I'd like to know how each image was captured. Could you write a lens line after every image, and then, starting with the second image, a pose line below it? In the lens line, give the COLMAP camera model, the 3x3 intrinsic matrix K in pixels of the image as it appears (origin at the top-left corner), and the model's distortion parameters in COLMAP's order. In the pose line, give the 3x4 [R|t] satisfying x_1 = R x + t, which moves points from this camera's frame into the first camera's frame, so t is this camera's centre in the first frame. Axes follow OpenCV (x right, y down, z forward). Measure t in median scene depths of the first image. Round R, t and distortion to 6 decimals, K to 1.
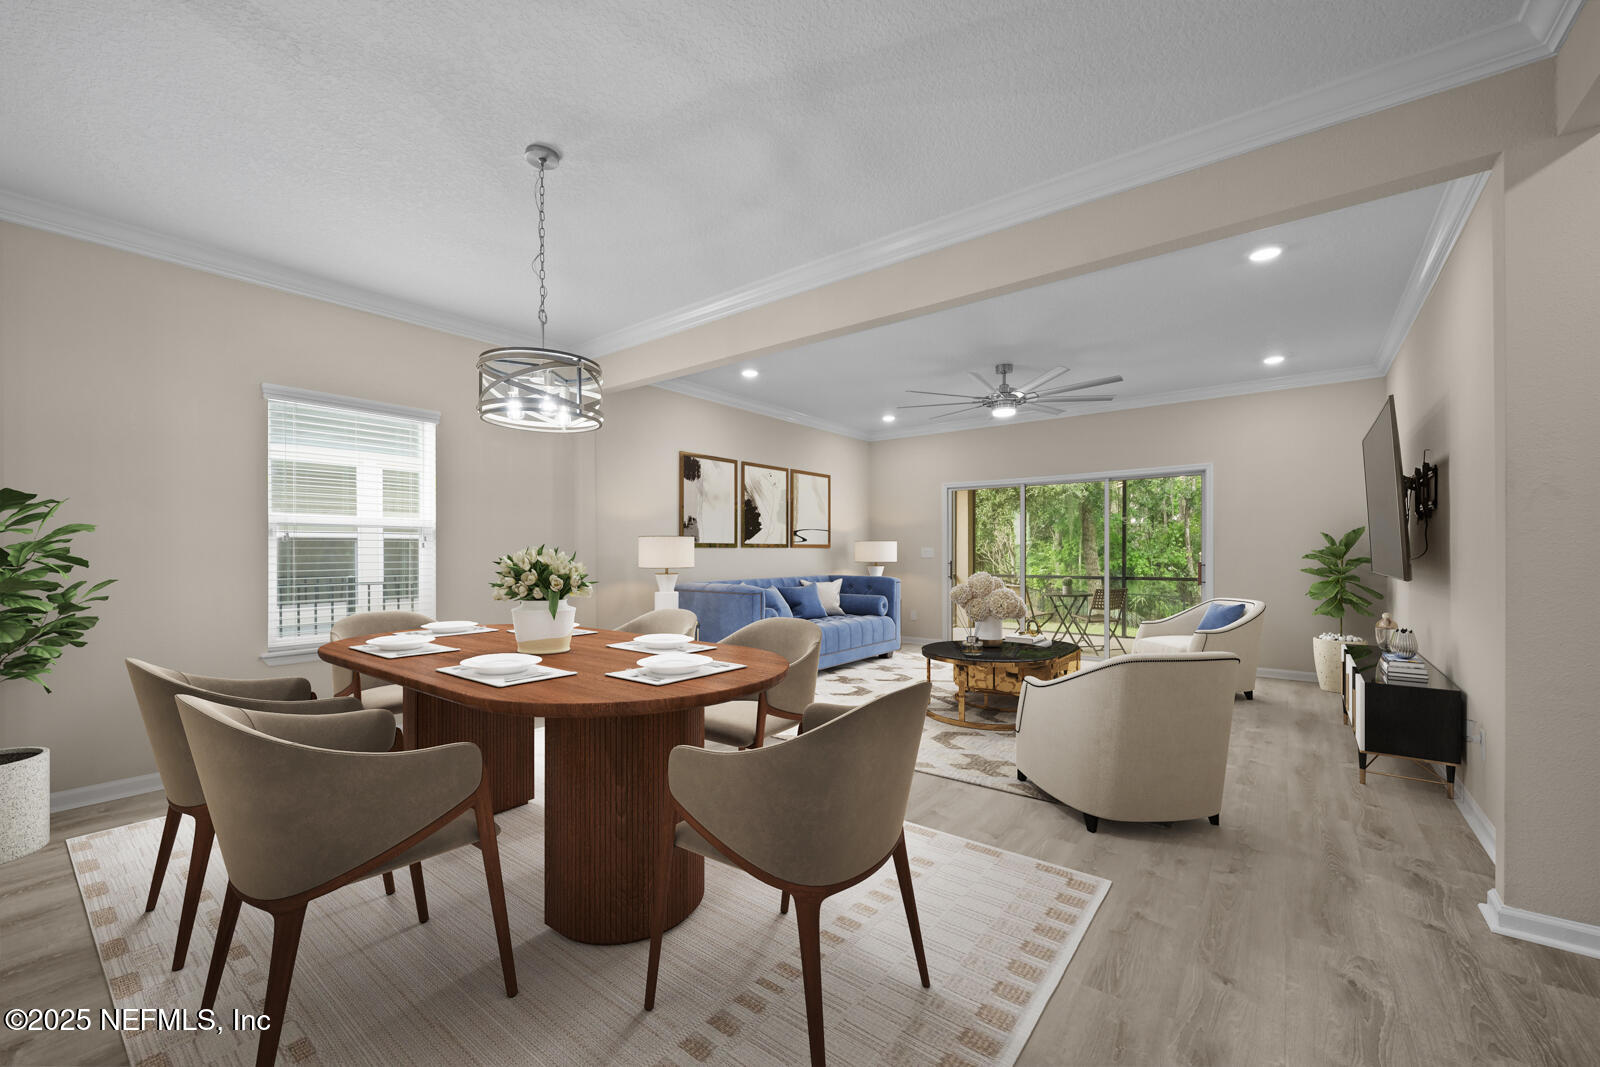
lens RADIAL K [[643.2, 0, 803.3], [0, 643.2, 548.9], [0, 0, 1]] dist [-0.004152, 0.000575]
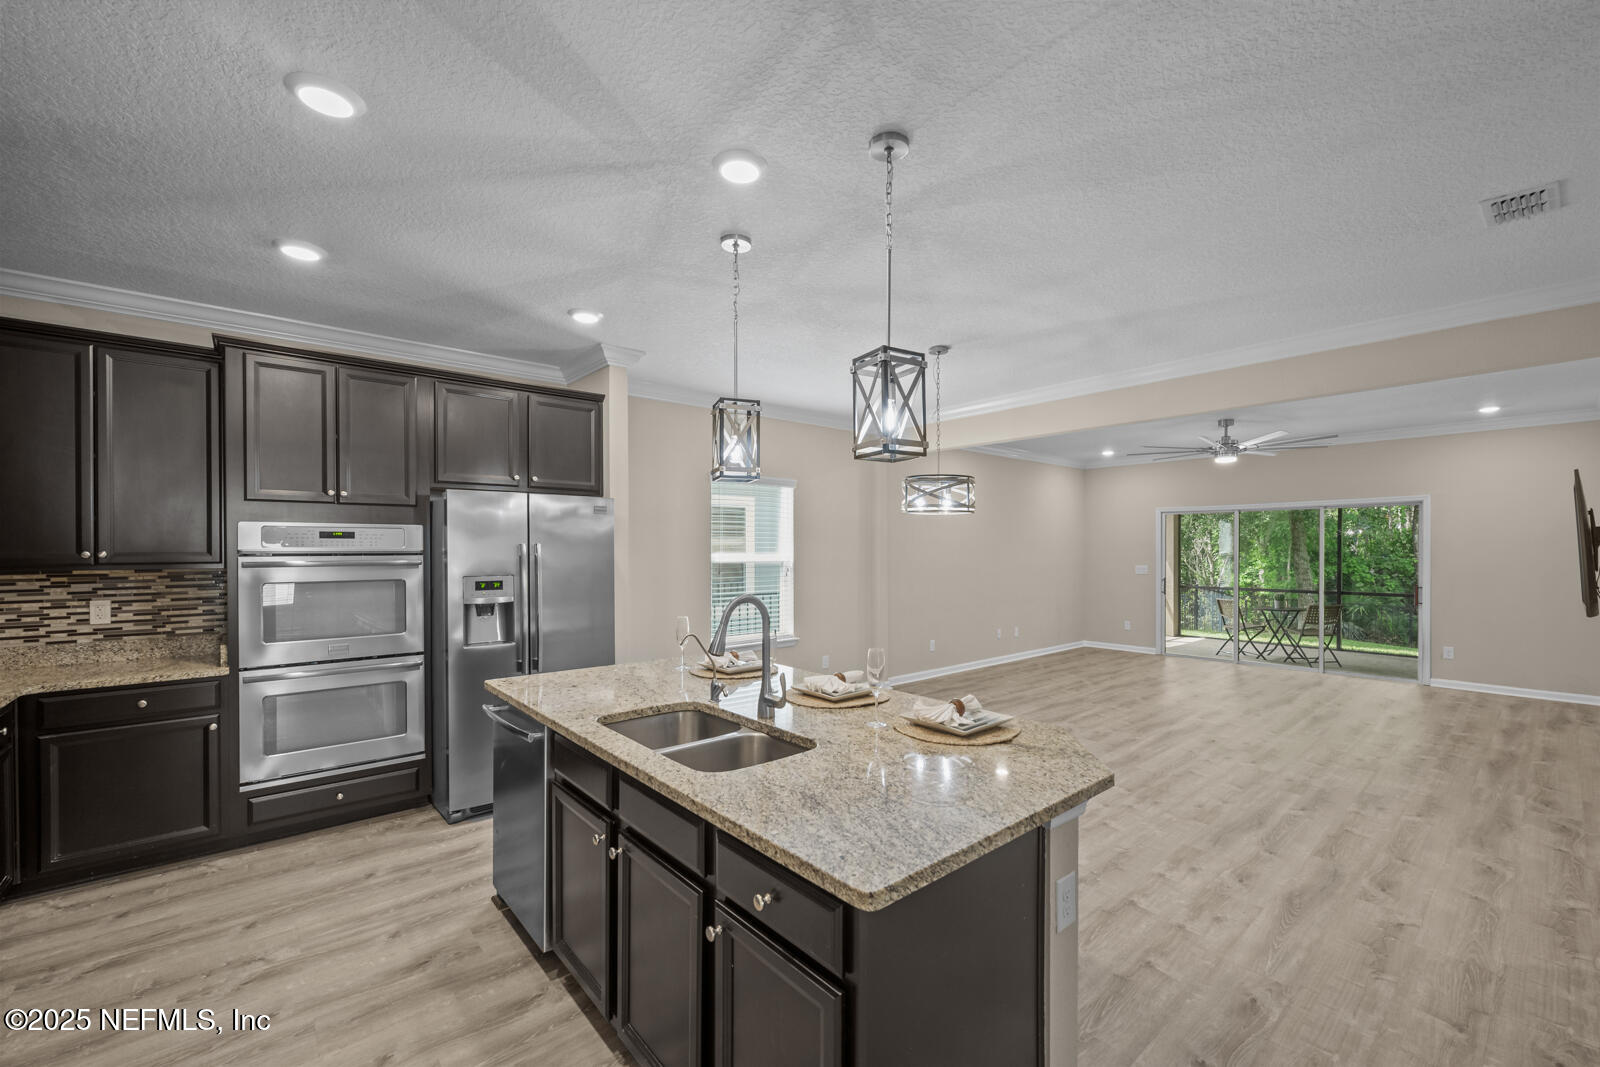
lens RADIAL K [[643.2, 0, 852.3], [0, 643.2, 550.6], [0, 0, 1]] dist [-0.004152, 0.000575]
pose [[0.982610, 0.000347, -0.185683, -0.138359], [0.000379, 0.999992, 0.003874, -0.047348], [0.185683, -0.003877, 0.982602, -0.279764]]
